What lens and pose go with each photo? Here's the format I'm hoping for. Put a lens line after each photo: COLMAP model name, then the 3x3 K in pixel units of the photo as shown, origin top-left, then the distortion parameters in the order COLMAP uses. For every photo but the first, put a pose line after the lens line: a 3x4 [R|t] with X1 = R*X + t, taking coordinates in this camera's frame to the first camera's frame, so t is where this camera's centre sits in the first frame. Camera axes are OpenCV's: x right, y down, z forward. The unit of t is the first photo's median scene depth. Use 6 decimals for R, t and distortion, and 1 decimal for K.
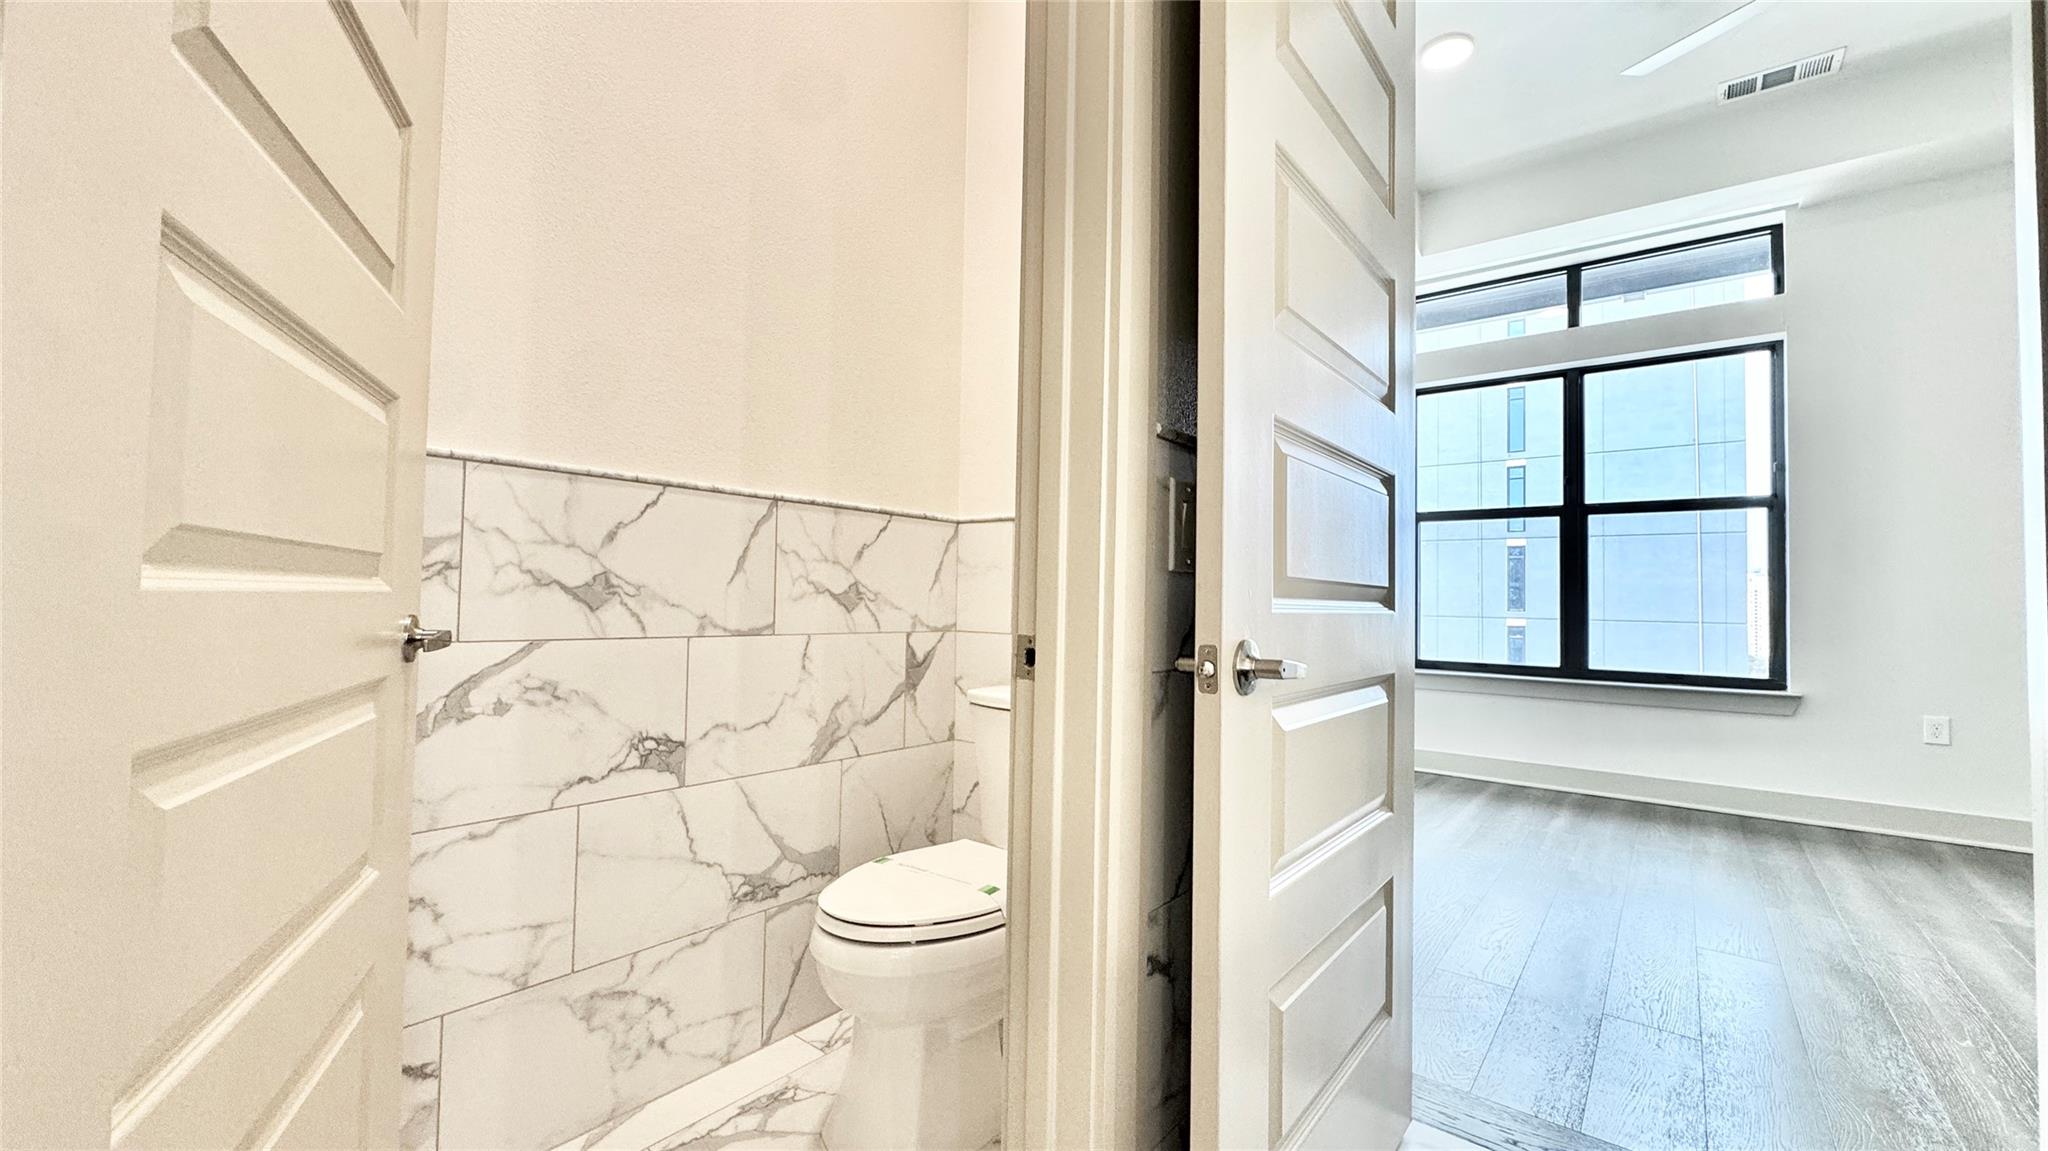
lens RADIAL K [[823.5, 0, 1024.0], [0, 823.5, 575.5], [0, 0, 1]] dist [-0.000049, -0.000012]
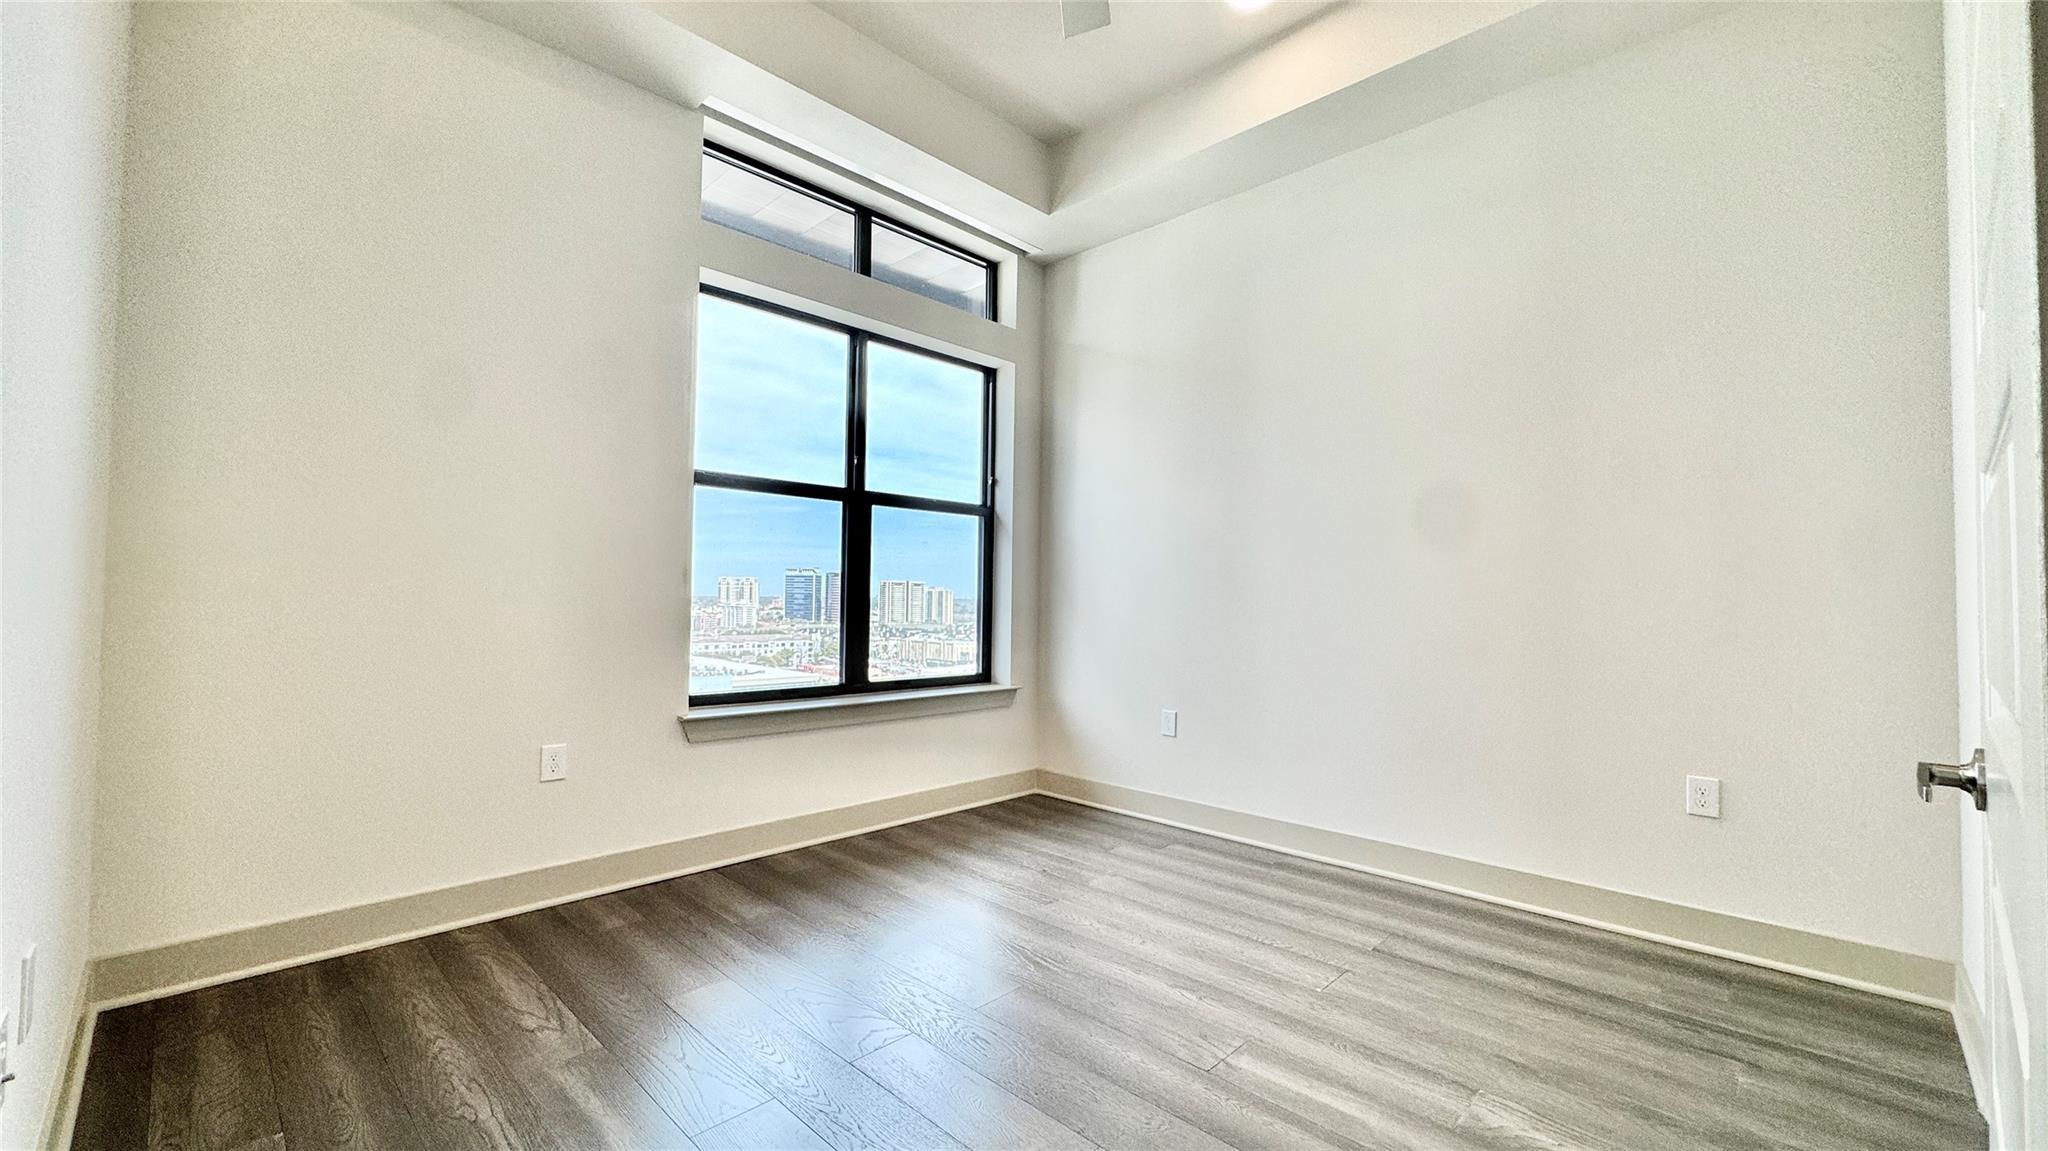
lens RADIAL K [[823.5, 0, 1024.0], [0, 823.5, 575.5], [0, 0, 1]] dist [-0.000049, -0.000012]
pose [[0.105265, 0.012392, 0.994367, -0.155243], [-0.039479, 0.999186, -0.008273, 0.001845], [-0.993660, -0.038386, 0.105669, 0.744438]]
